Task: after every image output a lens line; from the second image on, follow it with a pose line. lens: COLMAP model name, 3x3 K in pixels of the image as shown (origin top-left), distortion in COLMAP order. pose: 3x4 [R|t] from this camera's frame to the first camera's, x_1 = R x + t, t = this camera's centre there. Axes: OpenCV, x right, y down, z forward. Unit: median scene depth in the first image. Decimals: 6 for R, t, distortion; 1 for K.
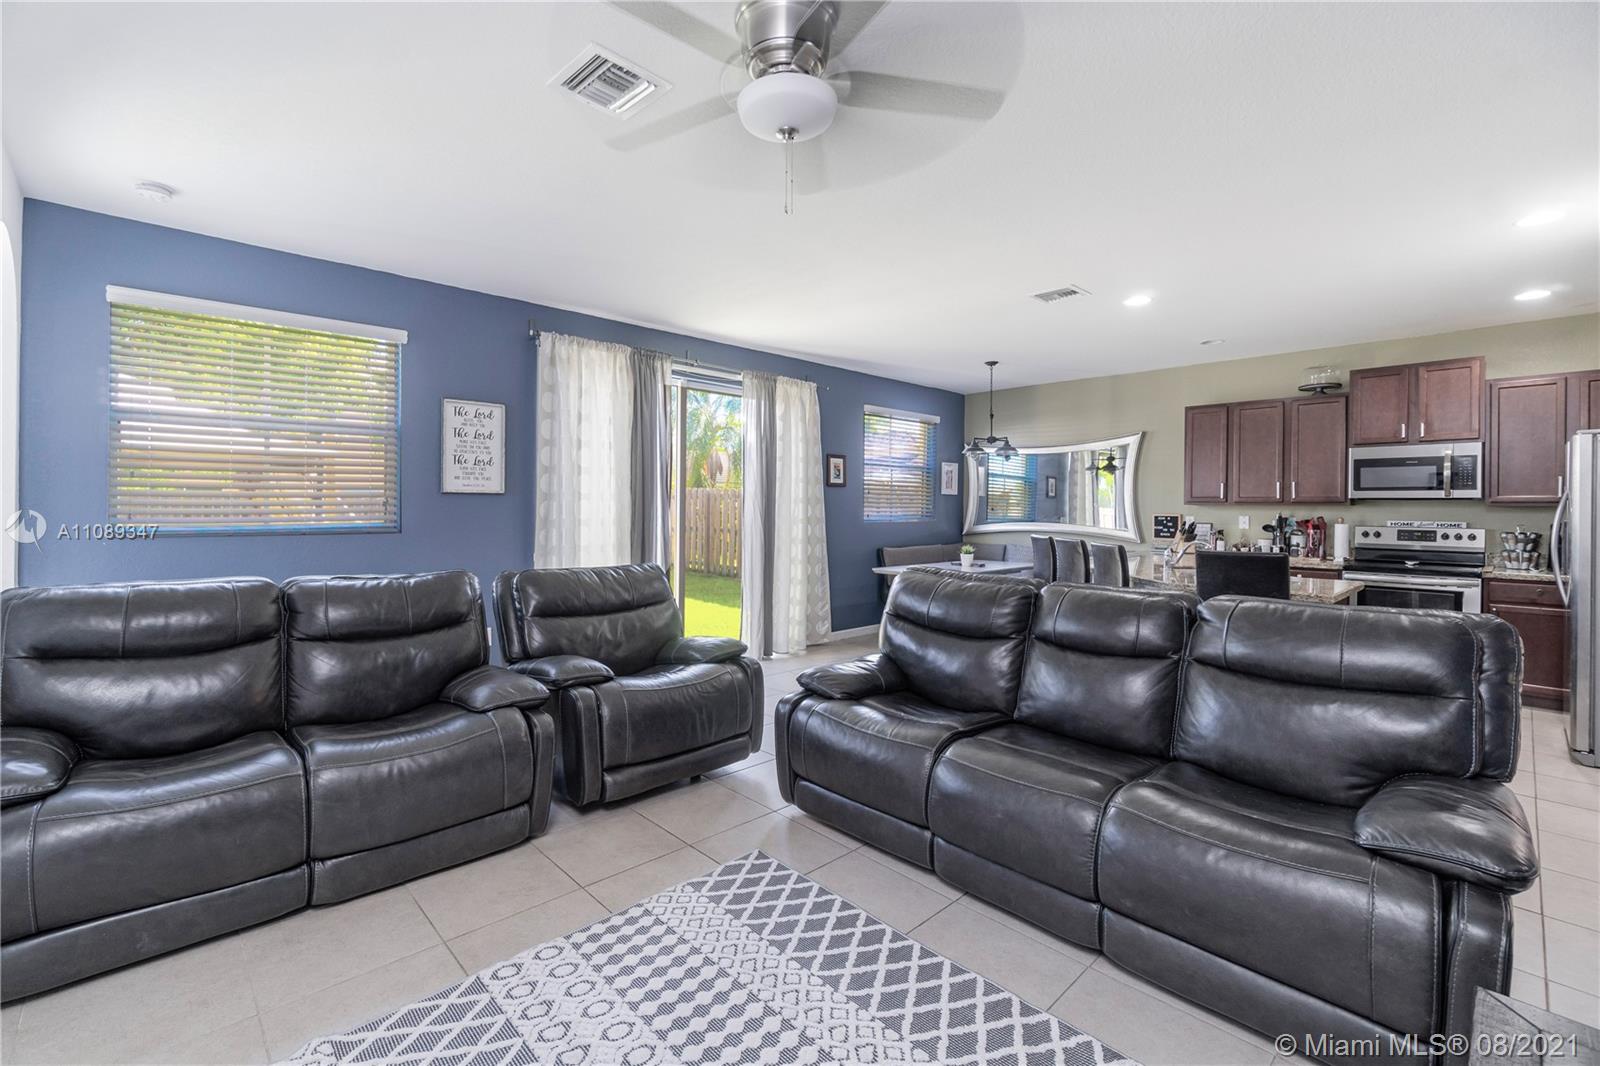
lens RADIAL K [[693.5, 0, 796.0], [0, 693.5, 510.4], [0, 0, 1]] dist [-0.008139, -0.000106]
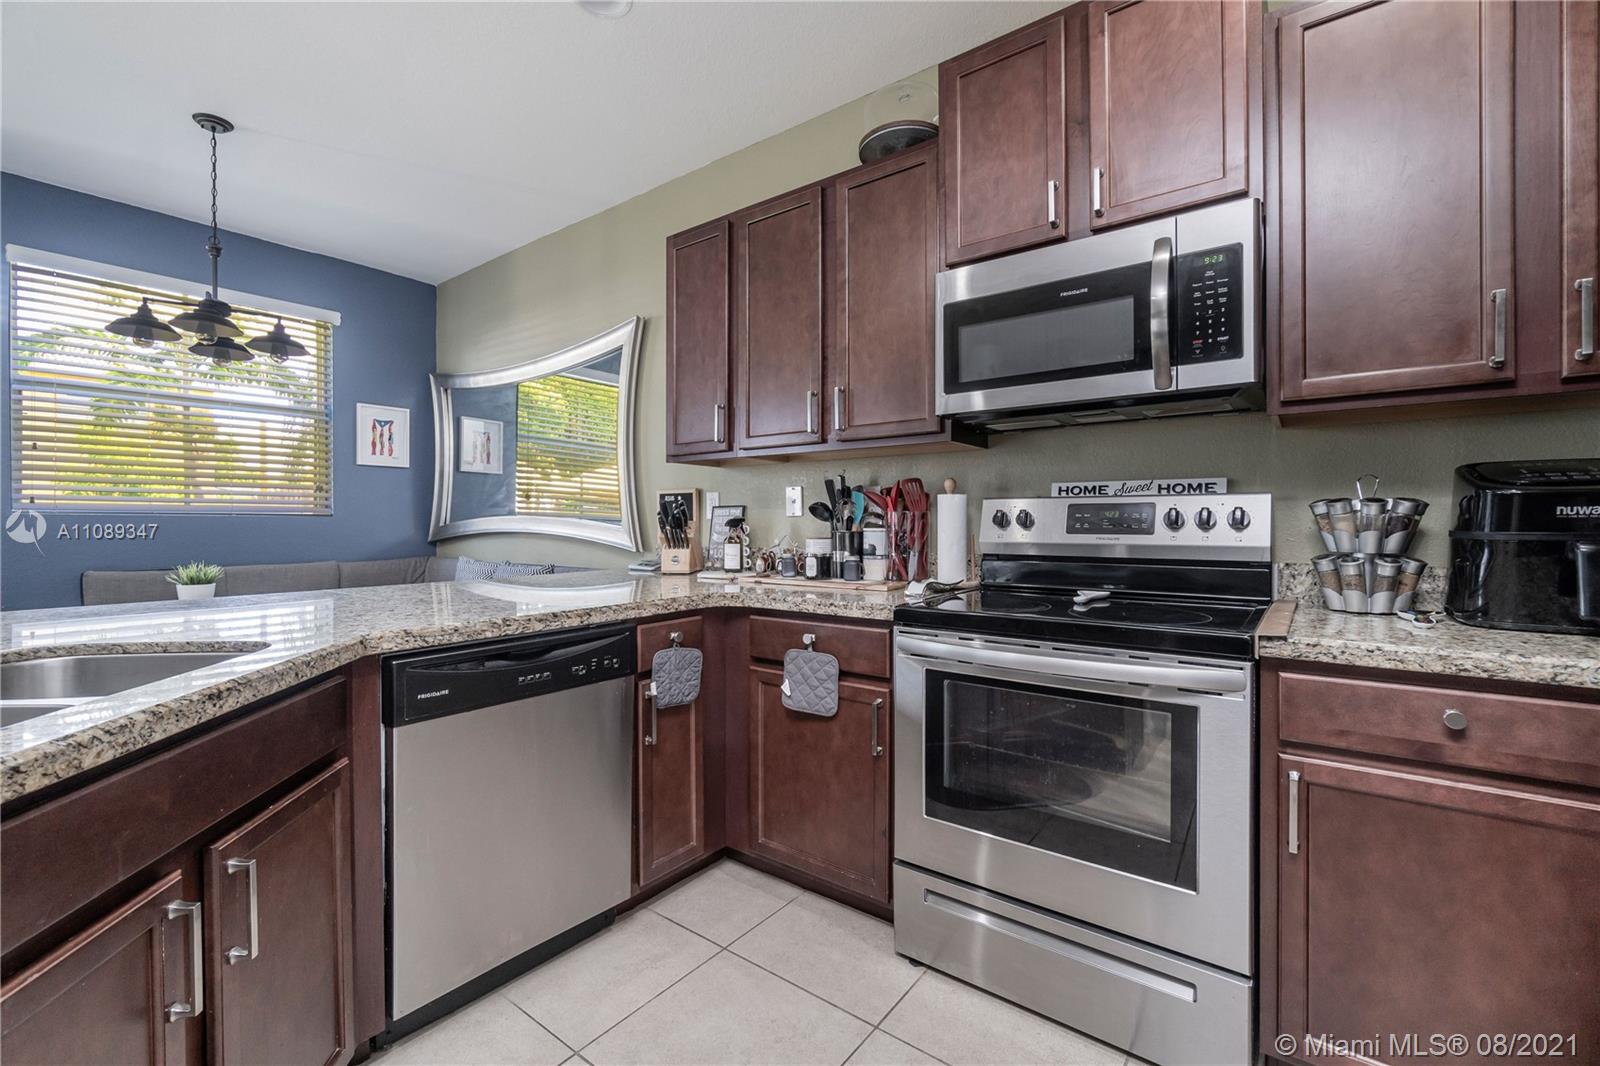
lens RADIAL K [[685.6, 0, 797.6], [0, 685.6, 528.1], [0, 0, 1]] dist [-0.009990, 0.000131]
pose [[0.989153, -0.011716, 0.146418, 0.685853], [0.011282, 0.999929, 0.003795, 0.038483], [-0.146452, -0.002102, 0.989216, 0.667663]]
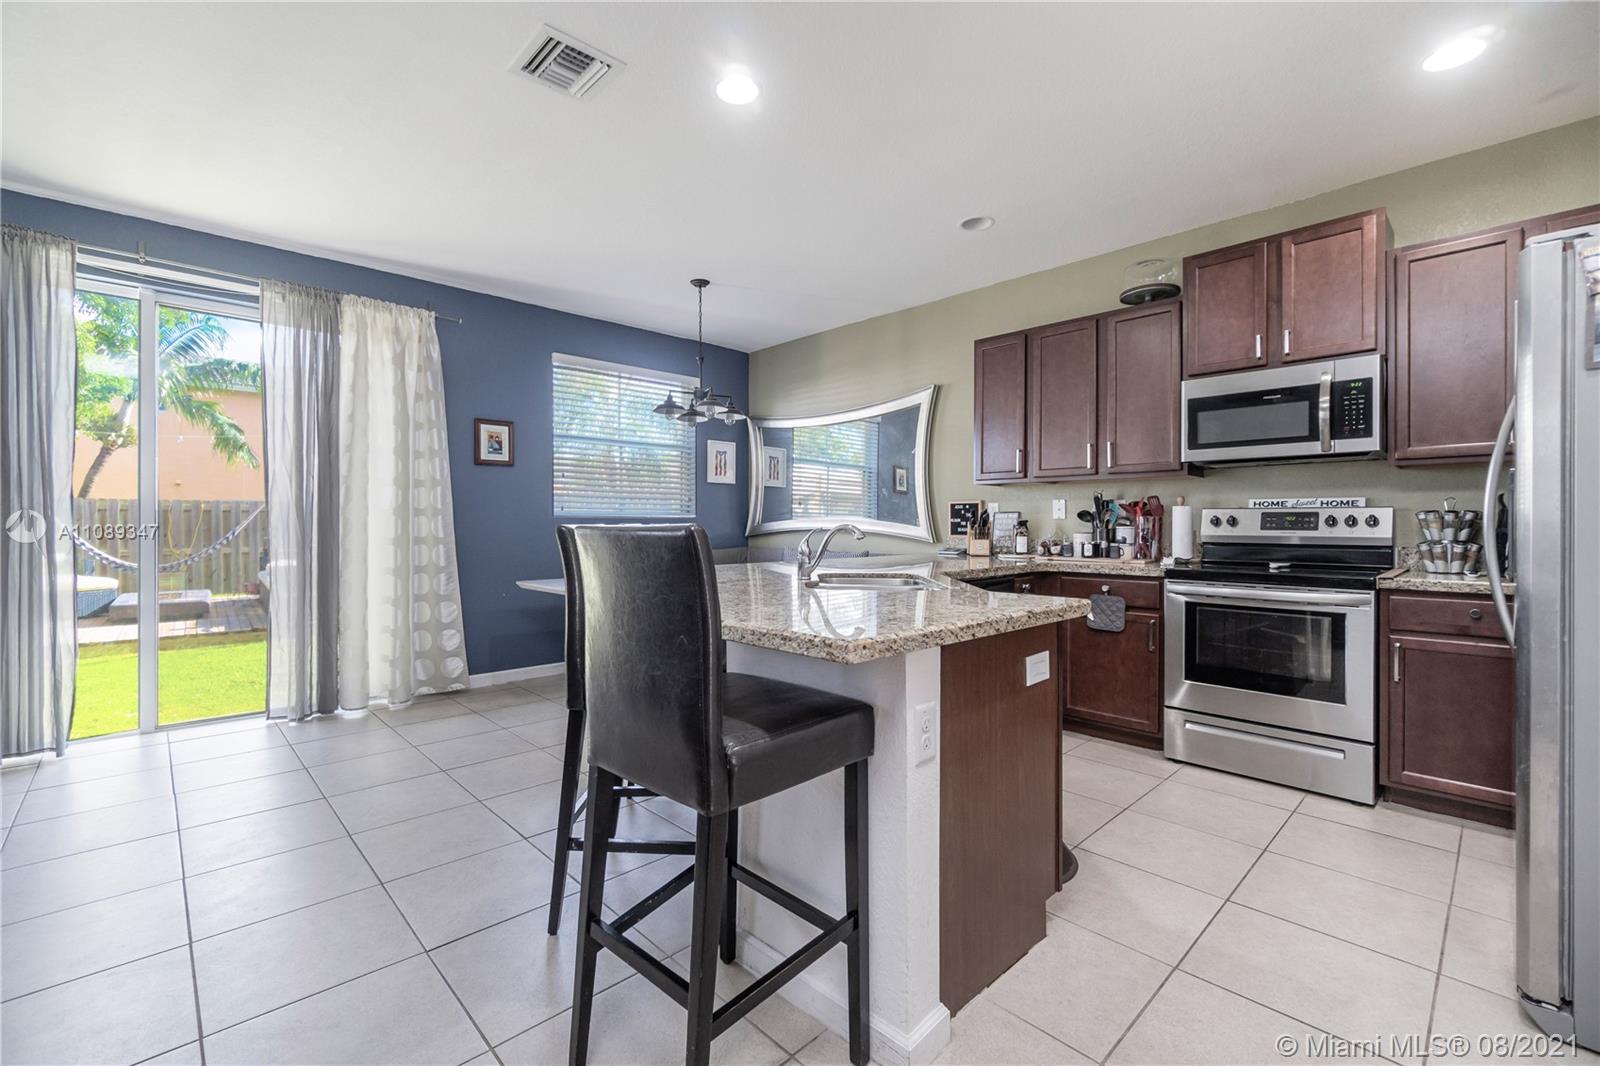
lens RADIAL K [[685.6, 0, 797.6], [0, 685.6, 528.1], [0, 0, 1]] dist [-0.009990, 0.000131]
pose [[0.999962, -0.008020, -0.003364, 0.461400], [0.008025, 0.999967, 0.001289, 0.038636], [0.003353, -0.001316, 0.999994, 0.386177]]
